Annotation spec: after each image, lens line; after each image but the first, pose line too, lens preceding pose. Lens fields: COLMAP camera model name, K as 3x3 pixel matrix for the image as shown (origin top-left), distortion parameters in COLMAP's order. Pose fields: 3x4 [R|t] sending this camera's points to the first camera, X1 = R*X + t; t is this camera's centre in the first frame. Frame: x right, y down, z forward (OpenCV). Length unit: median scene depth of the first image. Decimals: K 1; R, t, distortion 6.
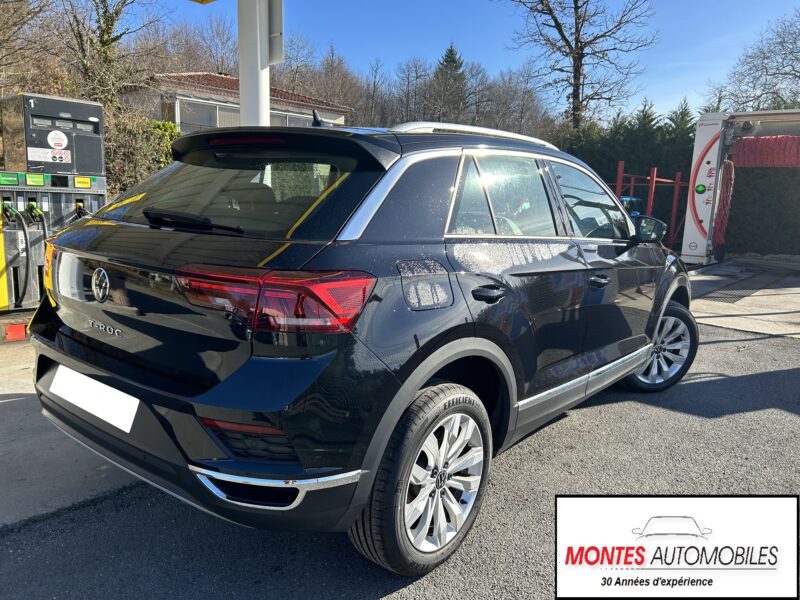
lens RADIAL K [[600.7, 0, 400.0], [0, 600.7, 300.0], [0, 0, 1]] dist [0.004081, 0.001771]
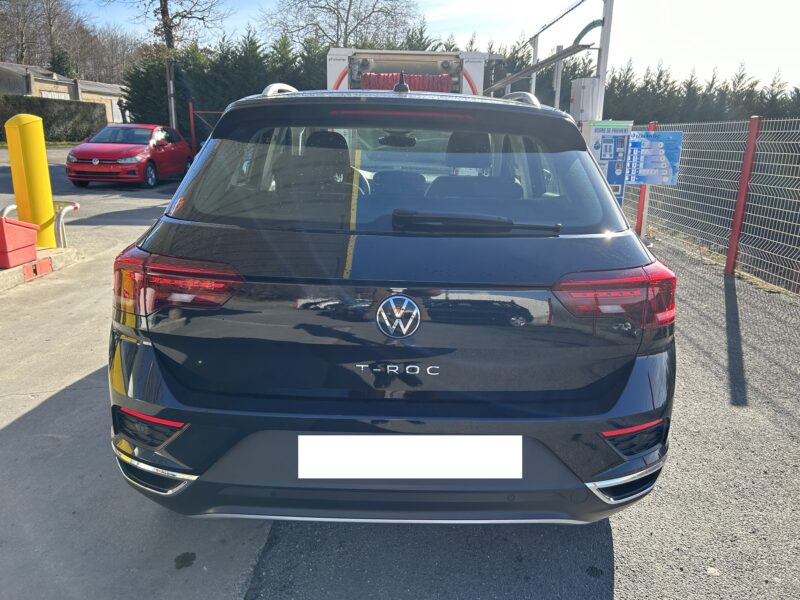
lens RADIAL K [[600.7, 0, 400.0], [0, 600.7, 300.0], [0, 0, 1]] dist [0.004081, 0.001771]
pose [[0.740251, -0.193856, 0.643777, -0.163768], [0.115139, 0.979937, 0.162688, -0.024916], [-0.662398, -0.046307, 0.747719, 0.082521]]
